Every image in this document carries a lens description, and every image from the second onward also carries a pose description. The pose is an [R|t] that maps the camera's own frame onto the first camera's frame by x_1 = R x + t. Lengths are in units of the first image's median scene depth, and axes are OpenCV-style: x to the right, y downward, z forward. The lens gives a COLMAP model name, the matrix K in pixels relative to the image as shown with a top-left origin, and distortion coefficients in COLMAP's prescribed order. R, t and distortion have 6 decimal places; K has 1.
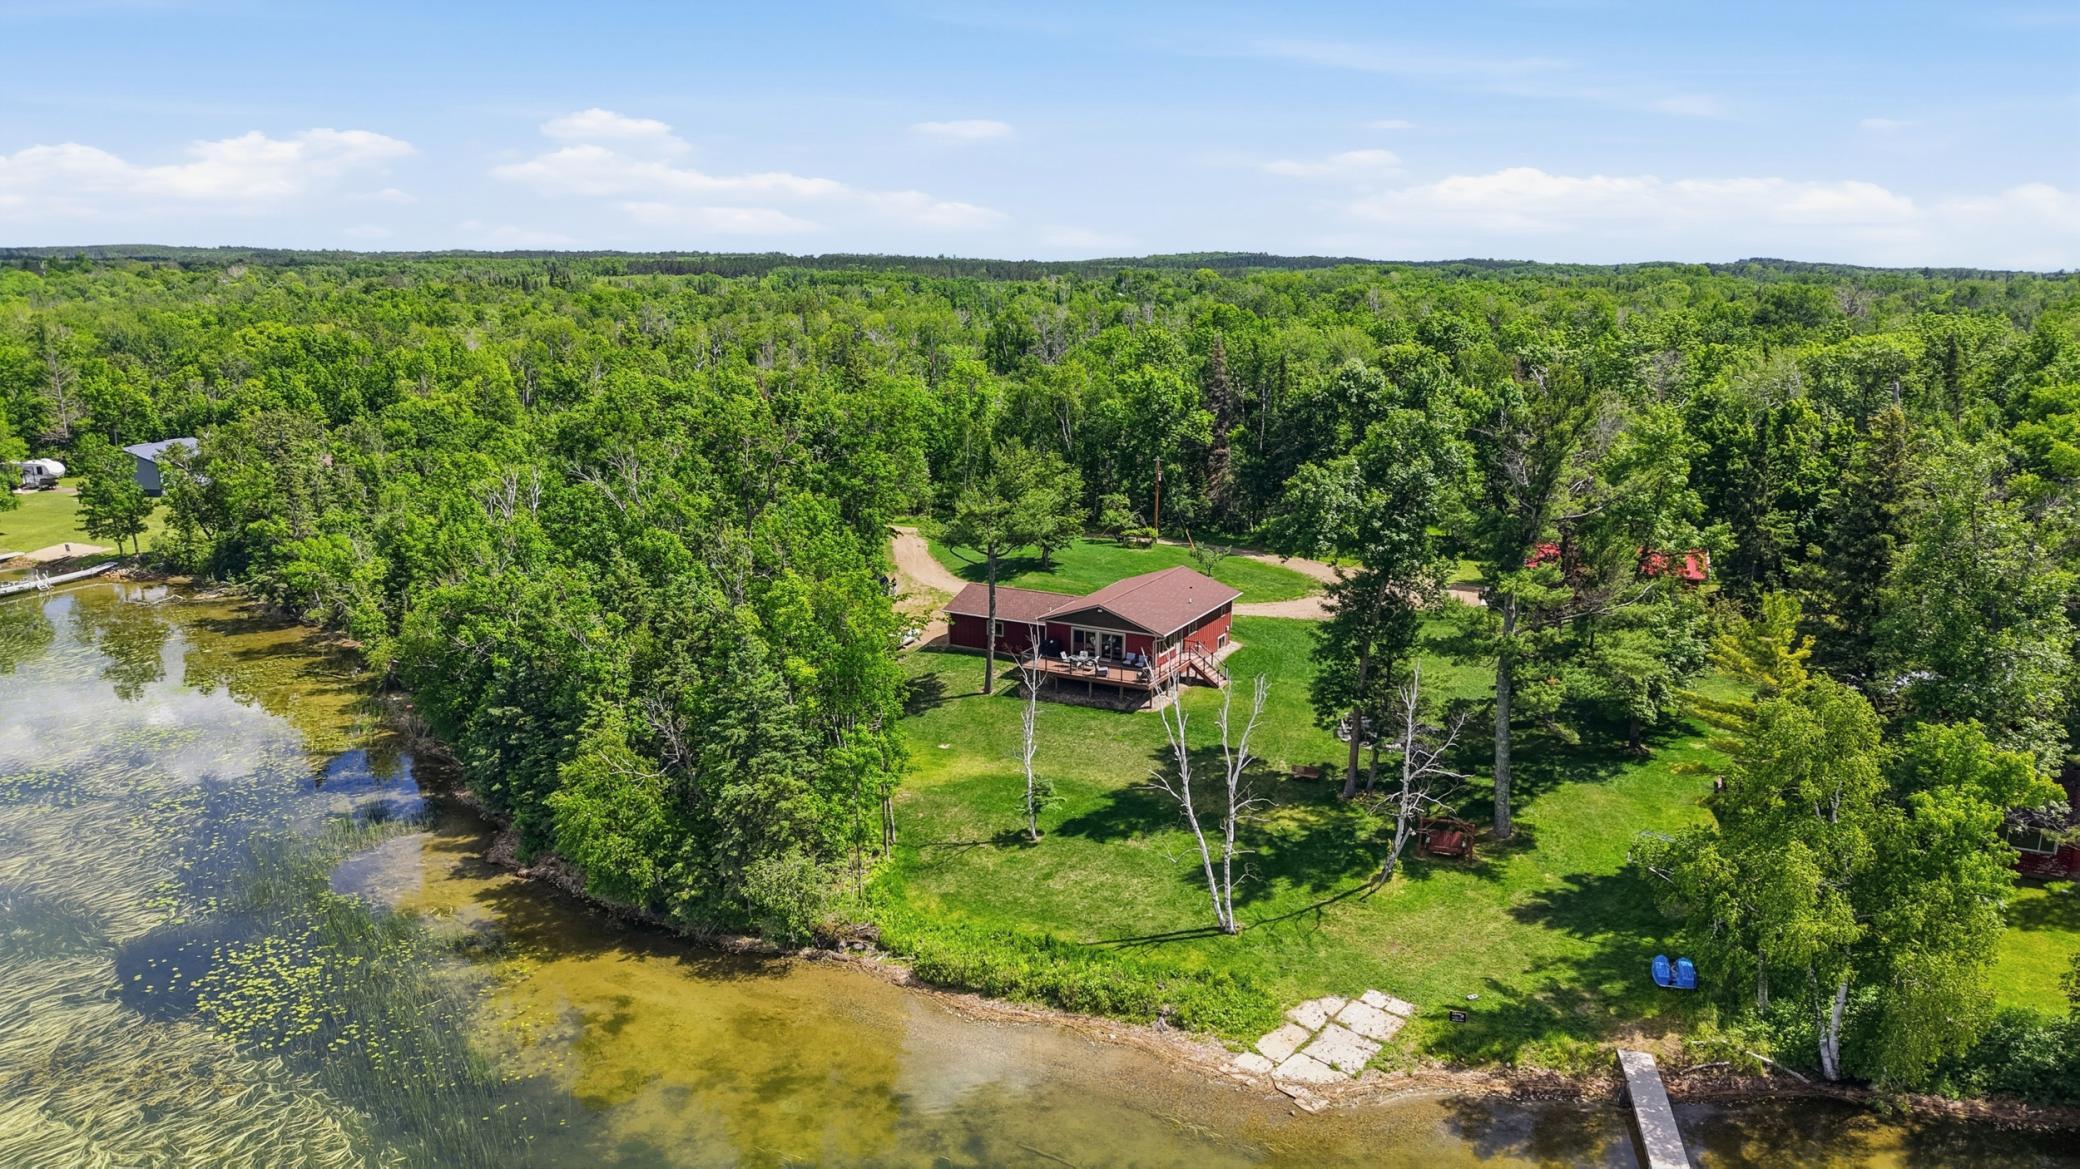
lens RADIAL K [[1430.2, 0, 1027.5], [0, 1430.2, 592.5], [0, 0, 1]] dist [0.053074, -0.029070]
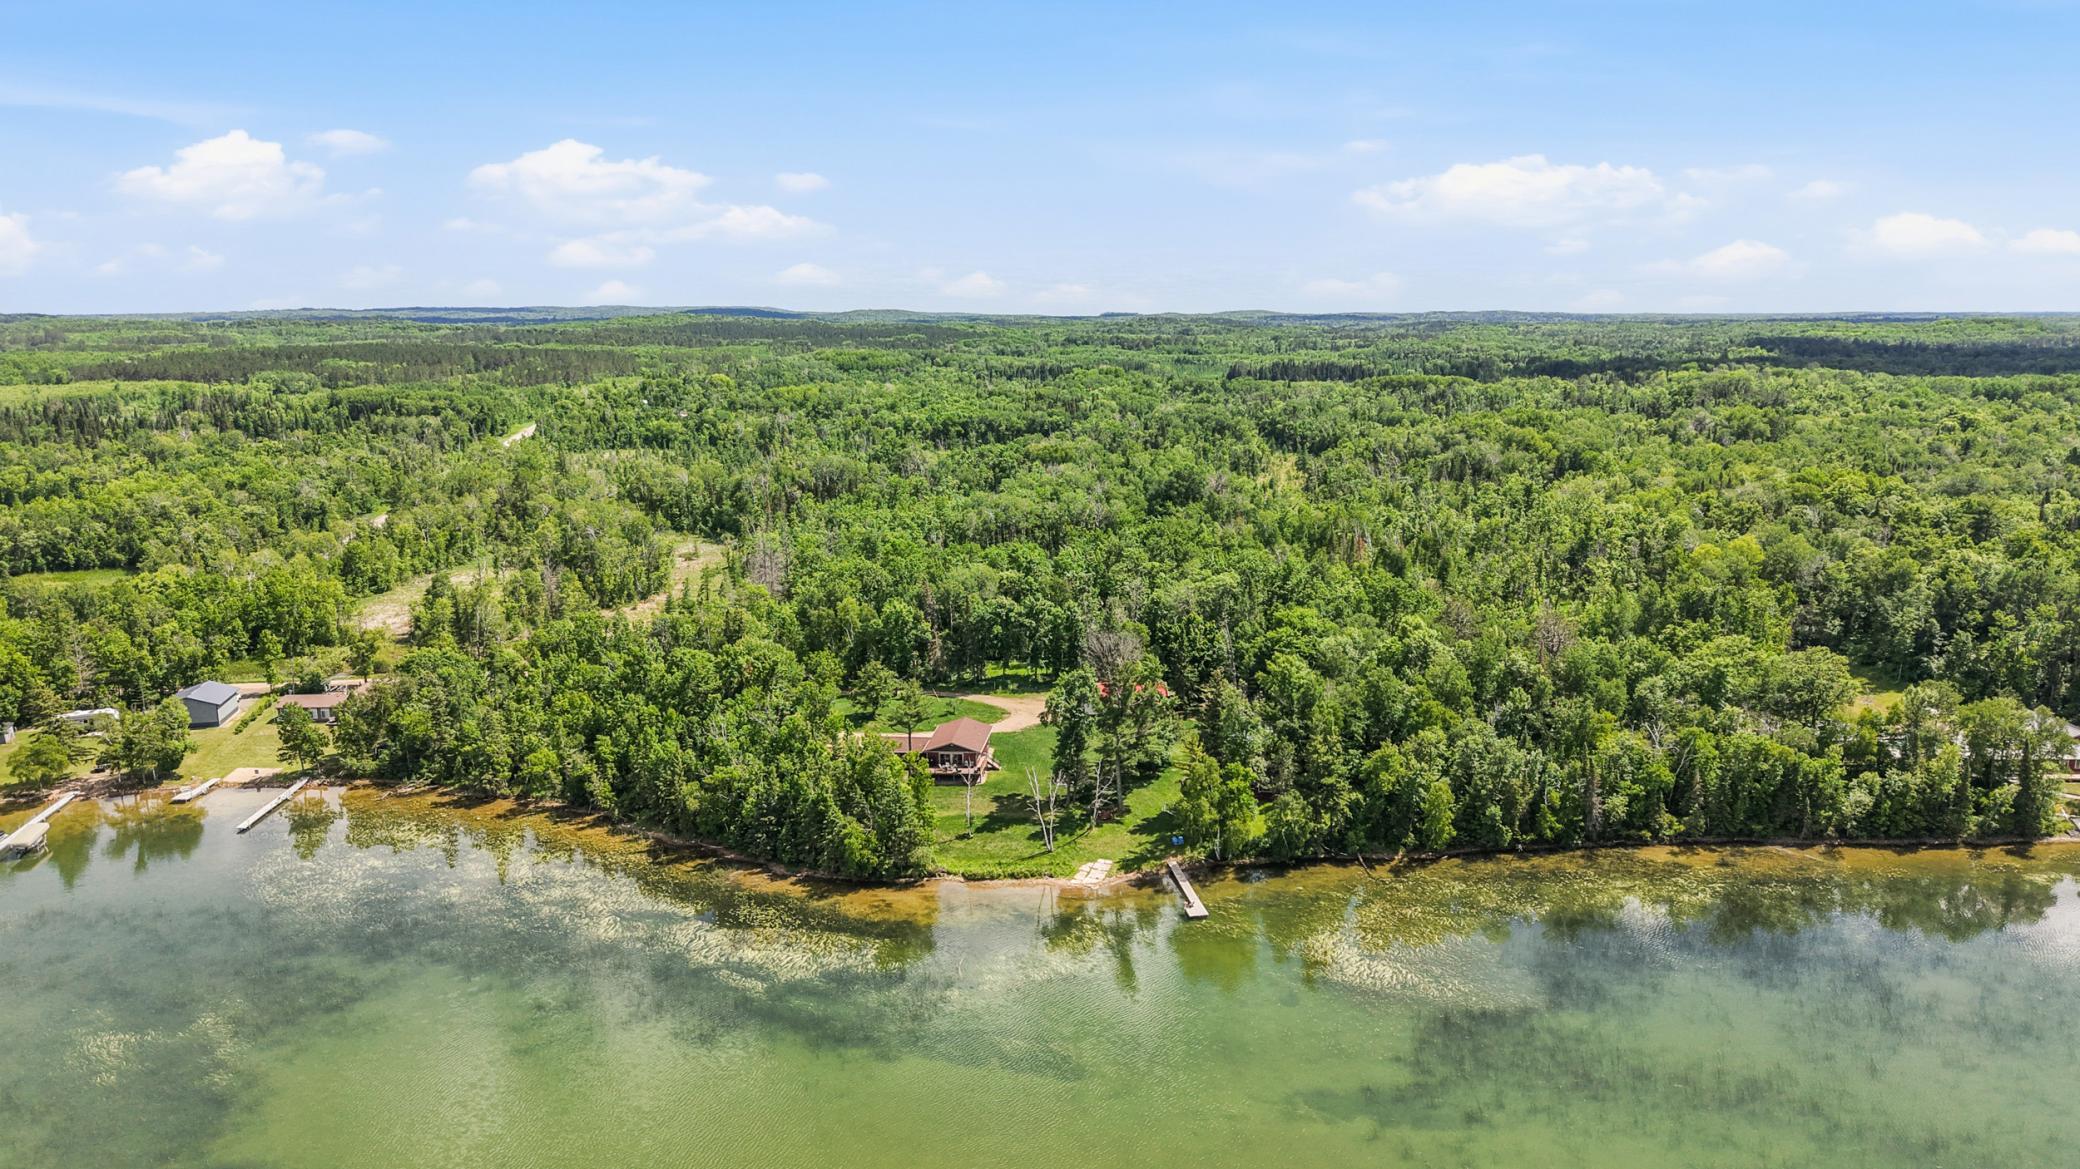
lens RADIAL K [[1430.2, 0, 1050.8], [0, 1430.2, 580.8], [0, 0, 1]] dist [0.053074, -0.029070]
pose [[0.921066, -0.082153, 0.380643, -0.963964], [0.095144, 0.995344, -0.015405, -0.293262], [-0.377605, 0.050405, 0.924594, -1.851343]]
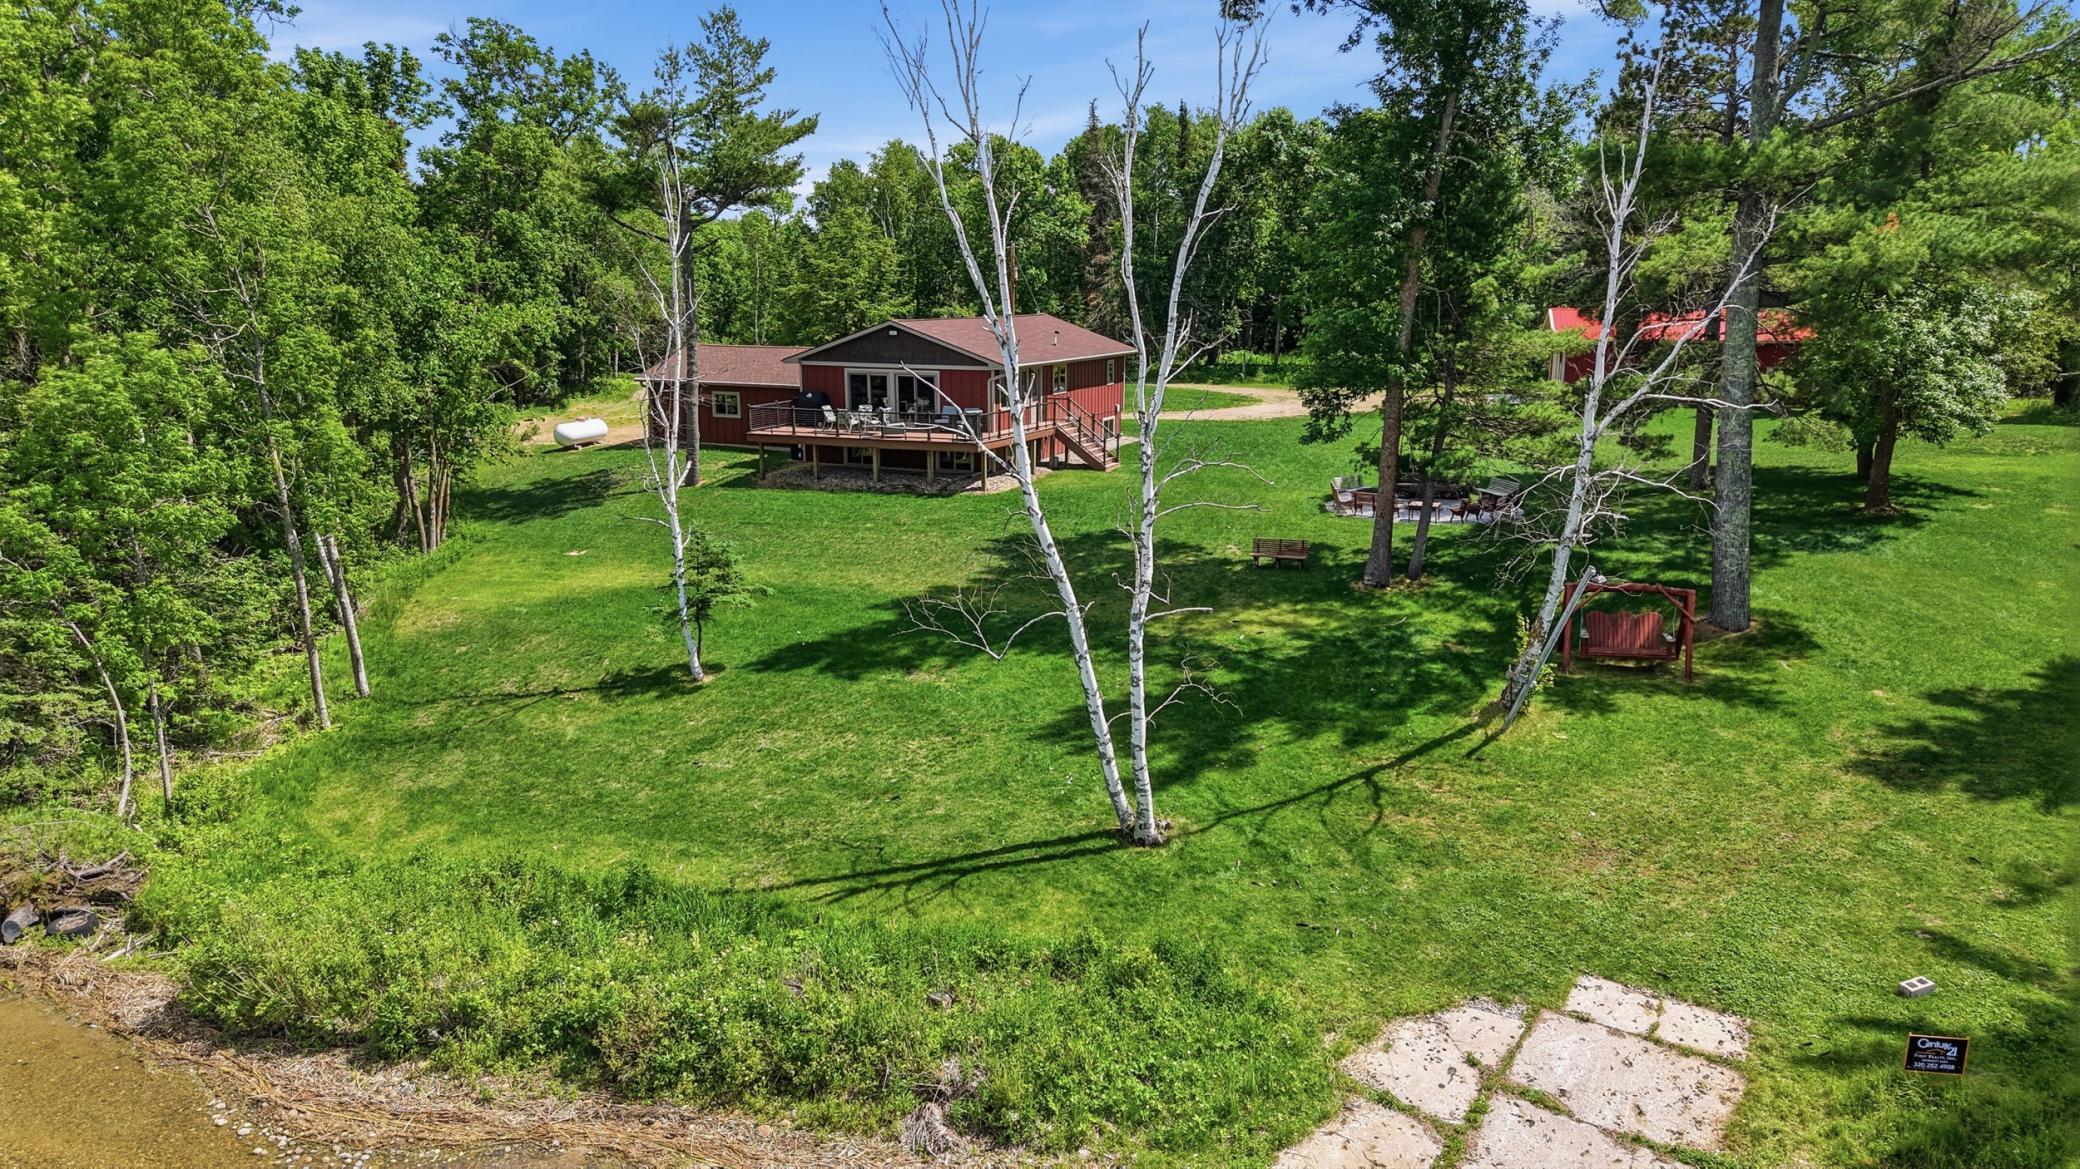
lens RADIAL K [[1430.2, 0, 1040.2], [0, 1430.2, 572.9], [0, 0, 1]] dist [0.053074, -0.029070]
pose [[0.995919, -0.021018, 0.087774, 0.078359], [0.023295, 0.999416, -0.024990, 0.167596], [-0.087198, 0.026932, 0.995827, 0.603117]]
